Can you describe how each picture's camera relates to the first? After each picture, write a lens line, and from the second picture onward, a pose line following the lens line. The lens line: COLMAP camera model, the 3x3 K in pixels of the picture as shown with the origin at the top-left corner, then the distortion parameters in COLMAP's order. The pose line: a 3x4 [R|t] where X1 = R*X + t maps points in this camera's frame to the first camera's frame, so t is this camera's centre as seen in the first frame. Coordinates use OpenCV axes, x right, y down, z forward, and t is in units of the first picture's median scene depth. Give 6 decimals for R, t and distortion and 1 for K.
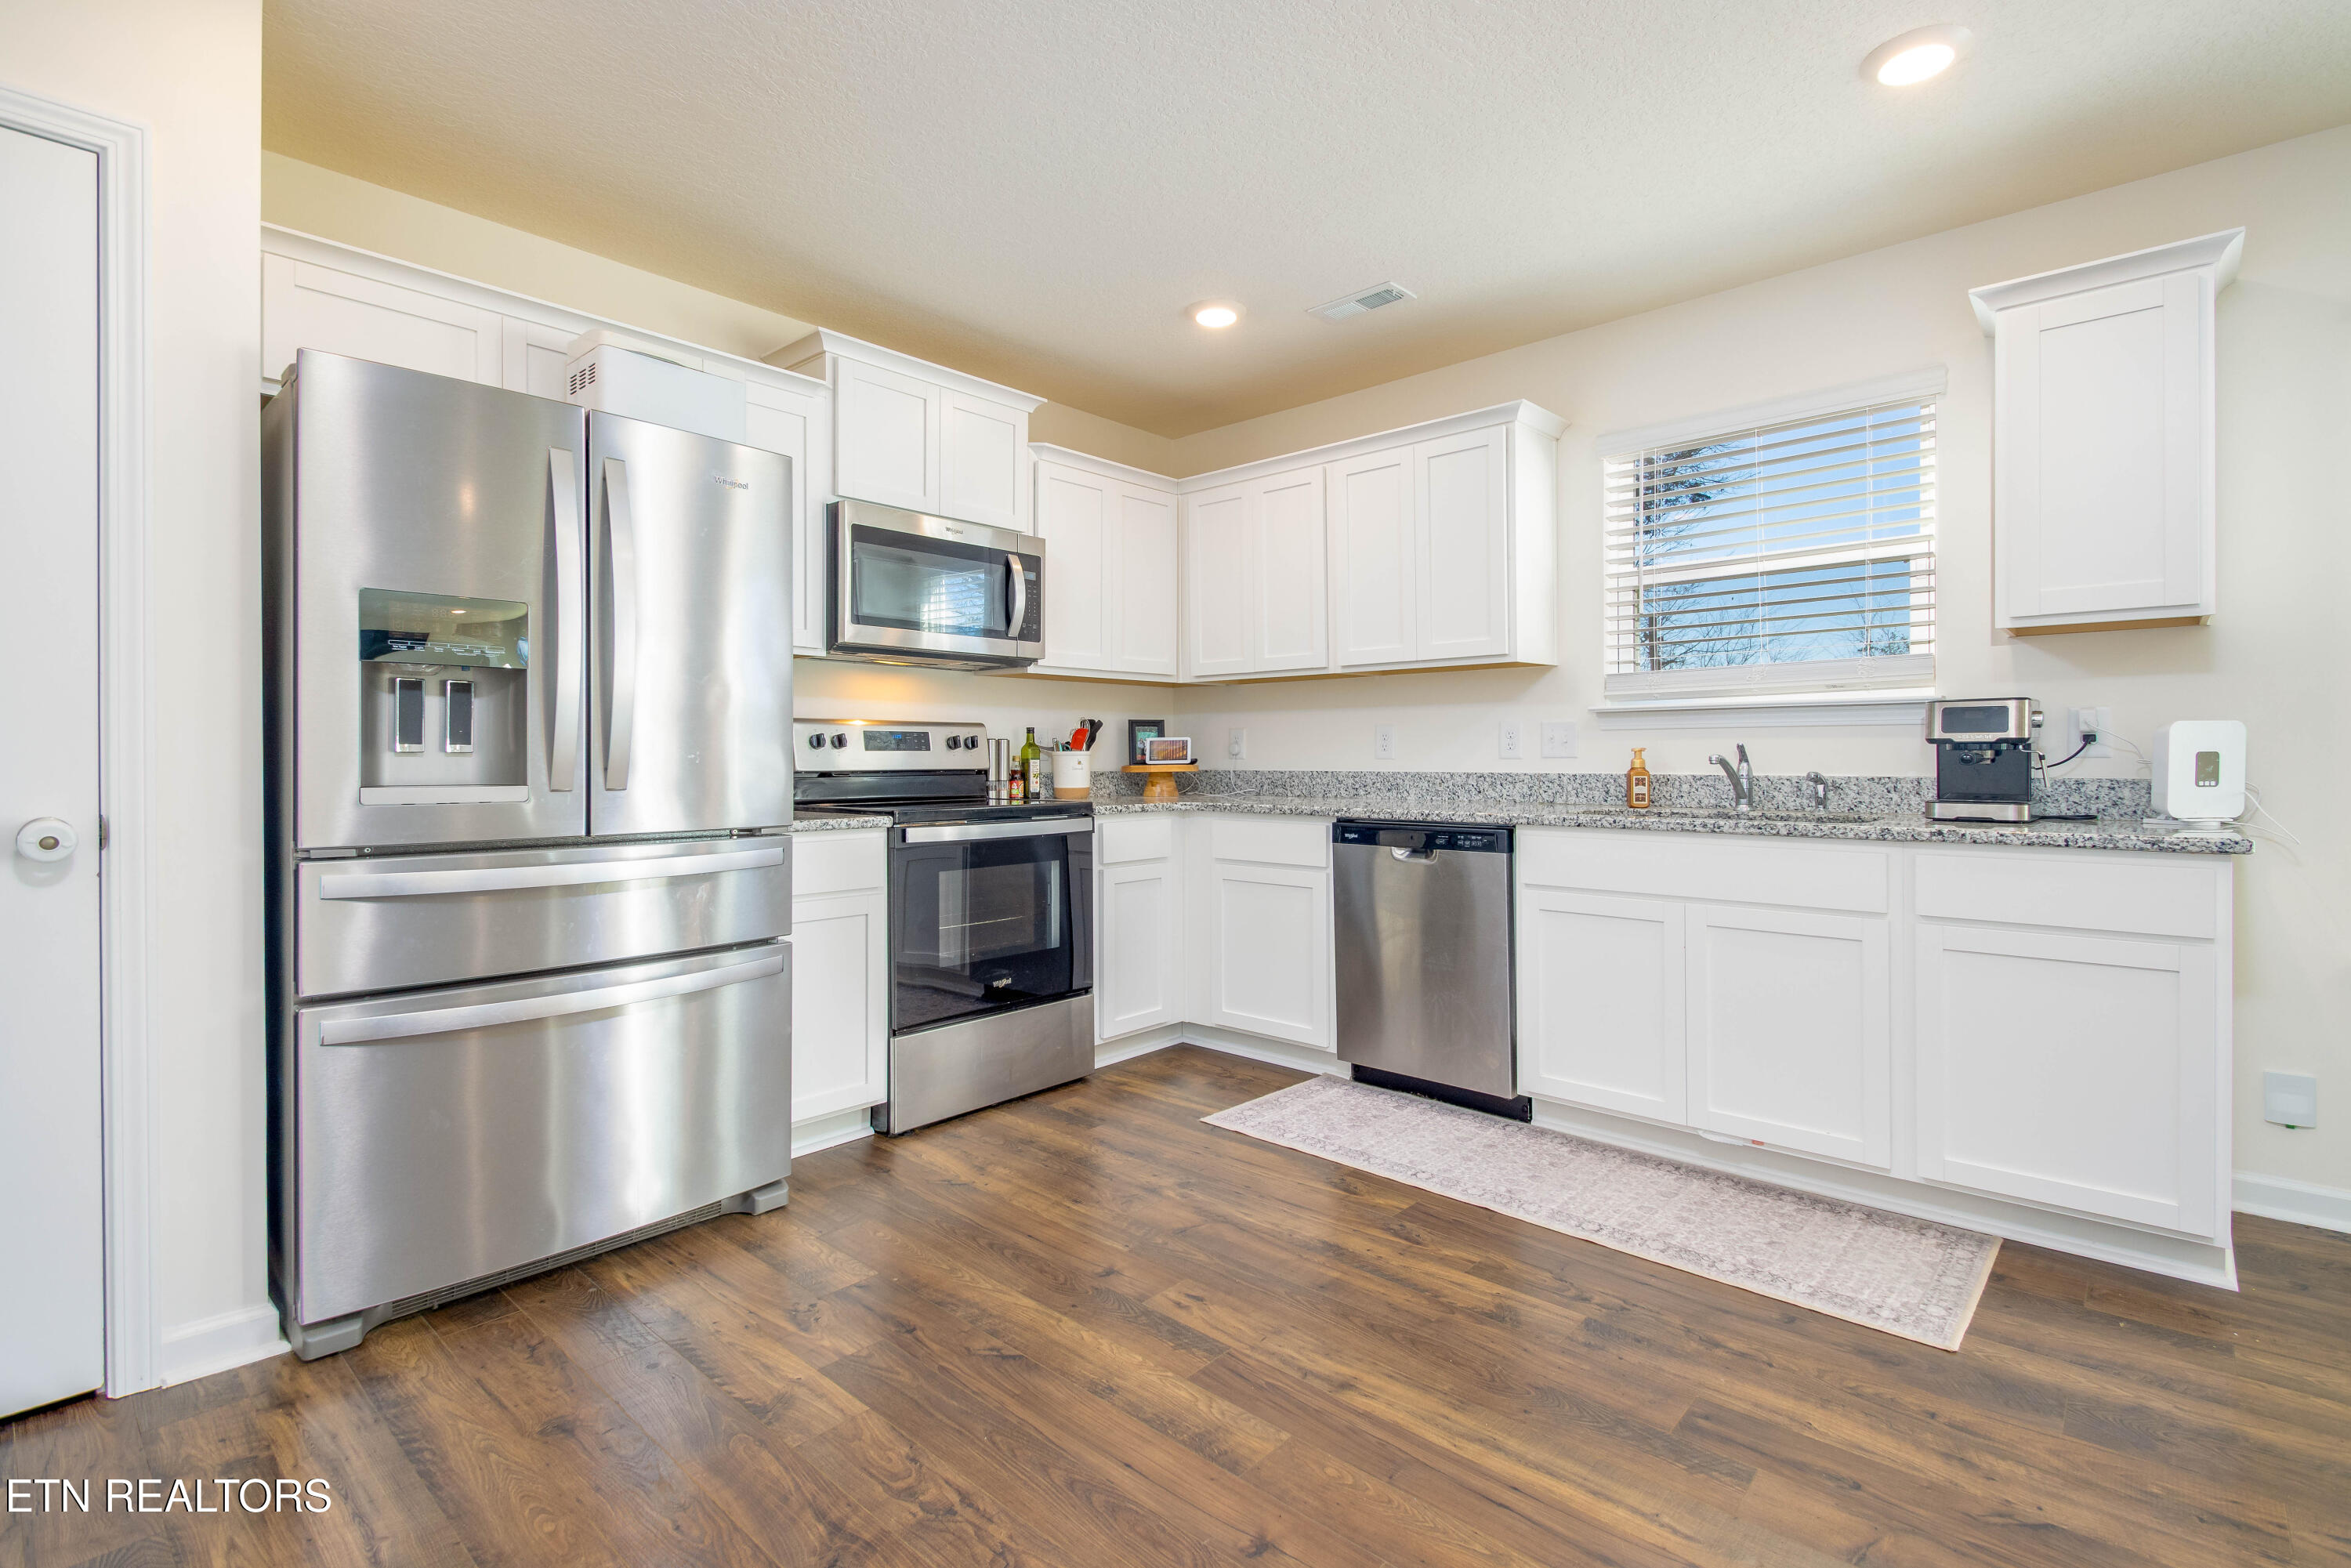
lens RADIAL K [[1062.2, 0, 1172.9], [0, 1062.2, 755.3], [0, 0, 1]] dist [0.022617, -0.000067]
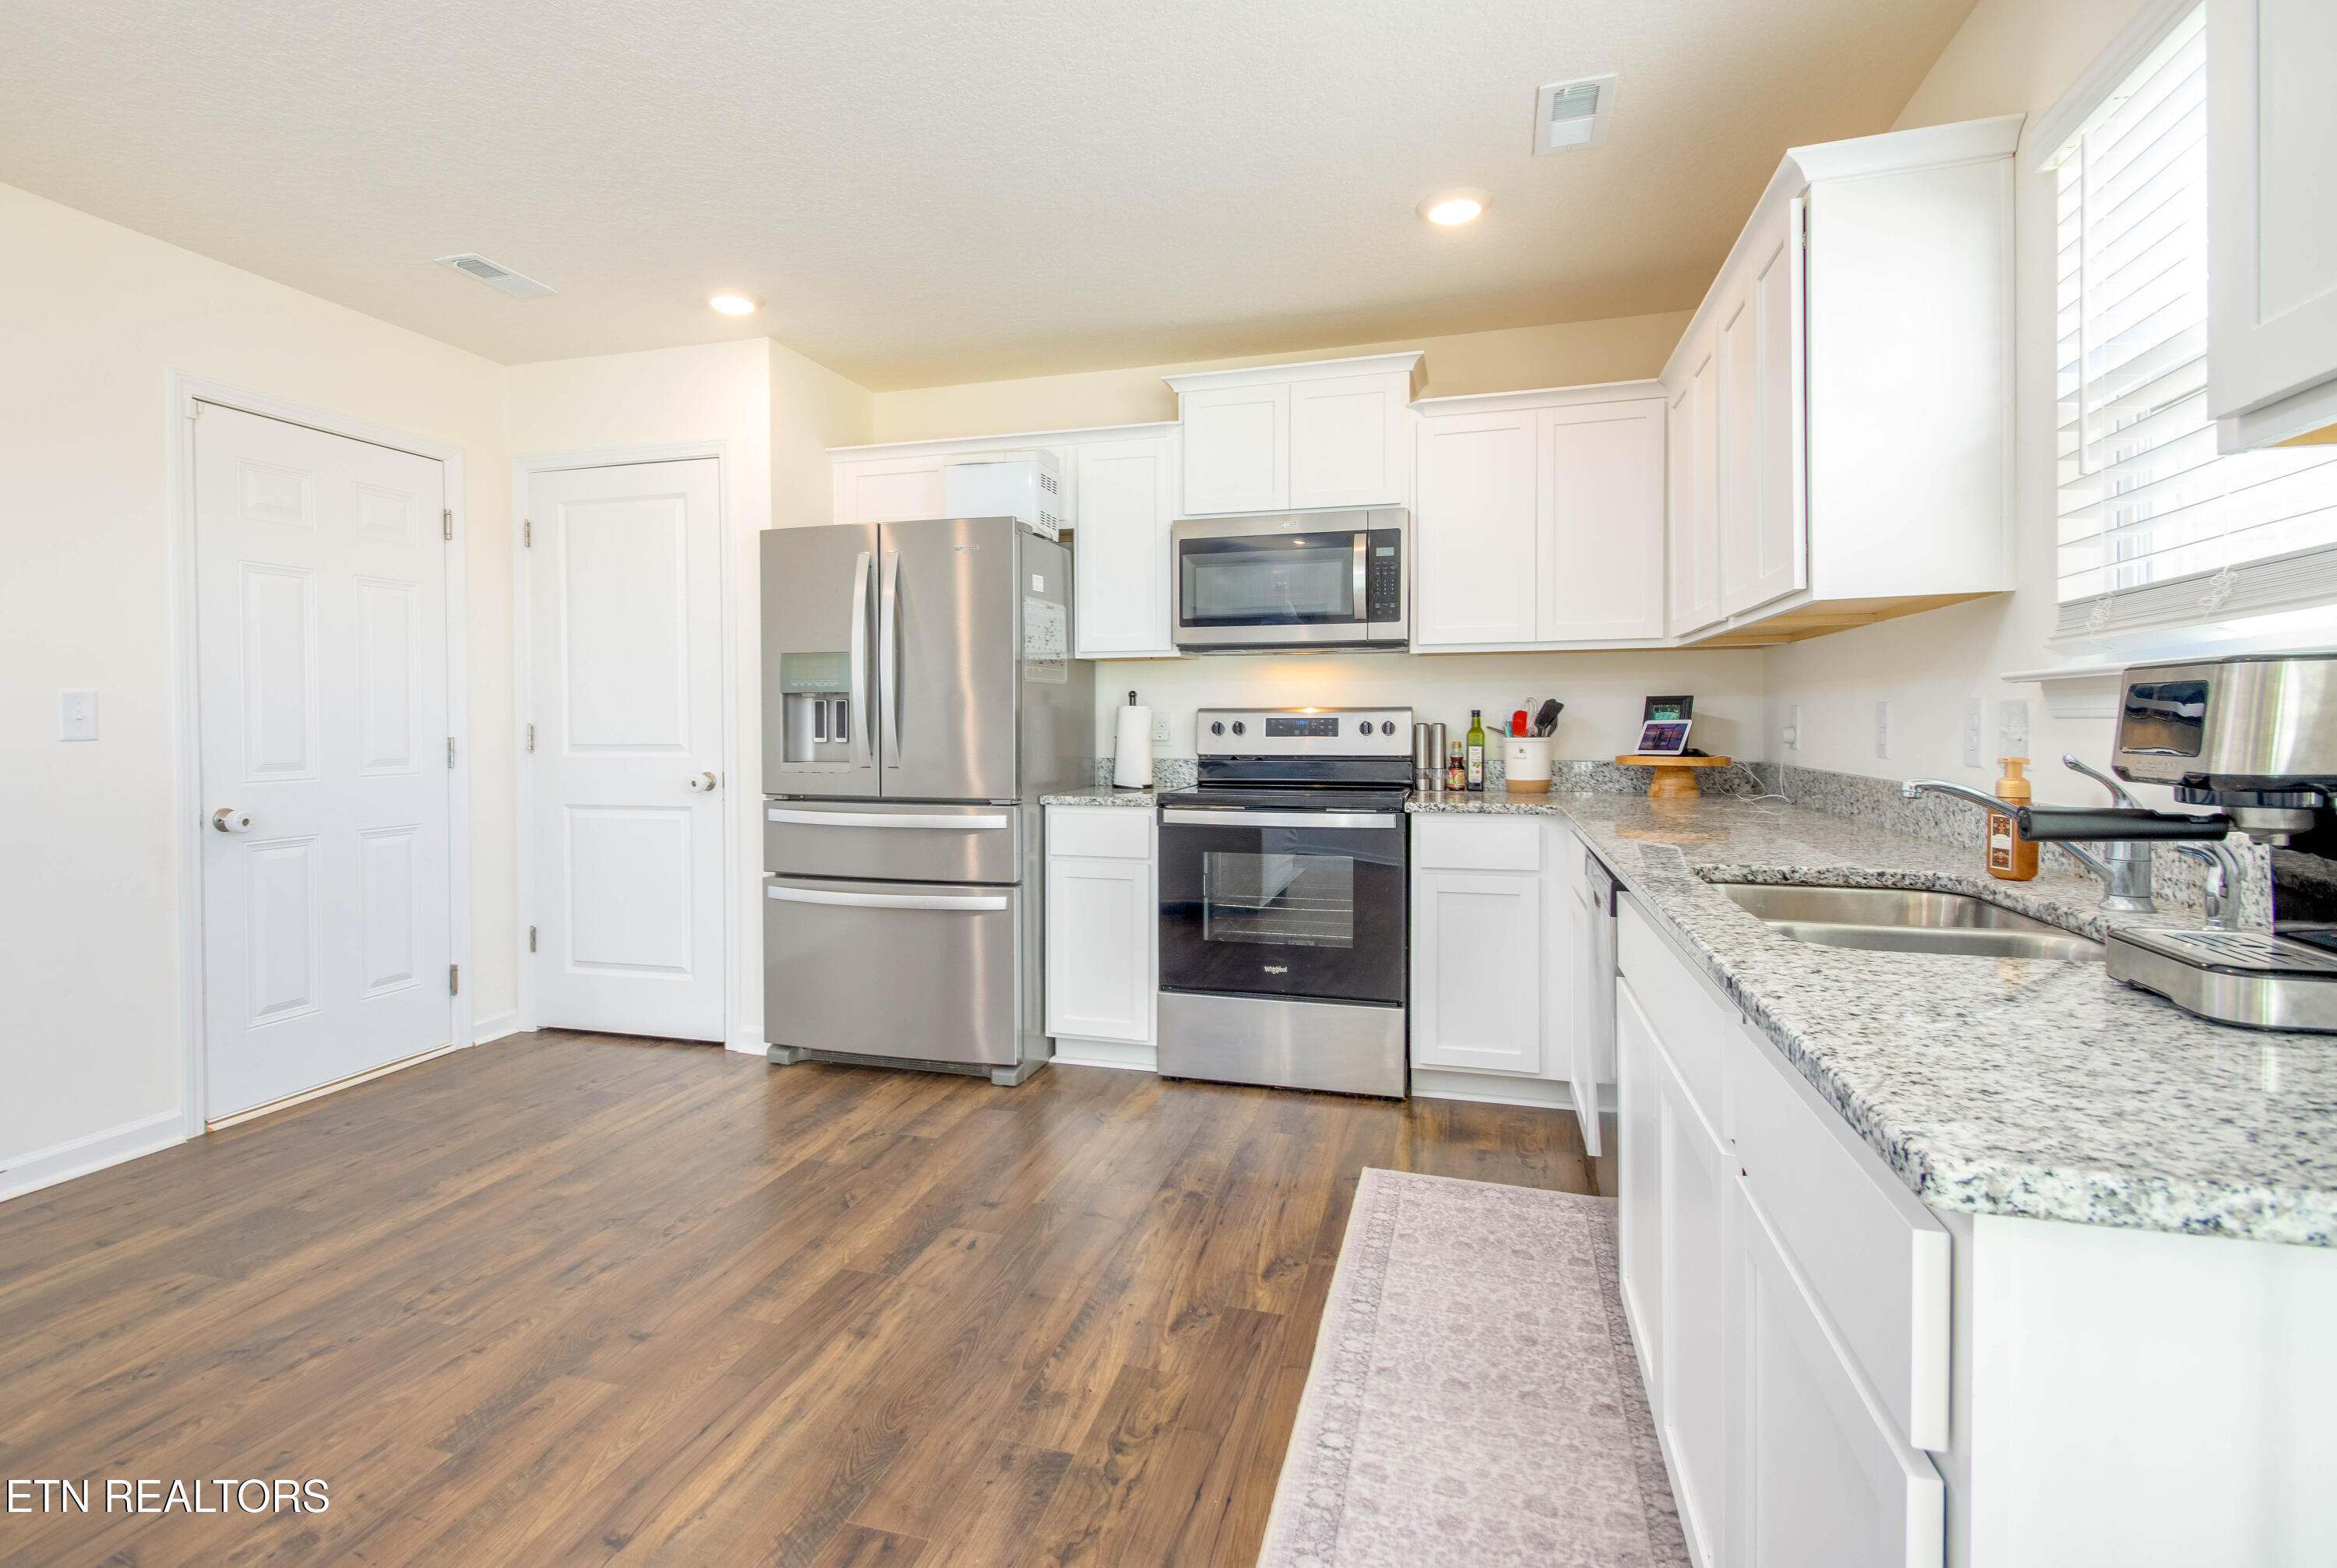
lens RADIAL K [[1131.5, 0, 1160.4], [0, 1131.5, 727.4], [0, 0, 1]] dist [0.020362, -0.000324]
pose [[0.442370, 0.004035, -0.896824, 0.823845], [0.002398, 0.999981, 0.005682, -0.024460], [0.896830, -0.004664, 0.442352, 0.466550]]
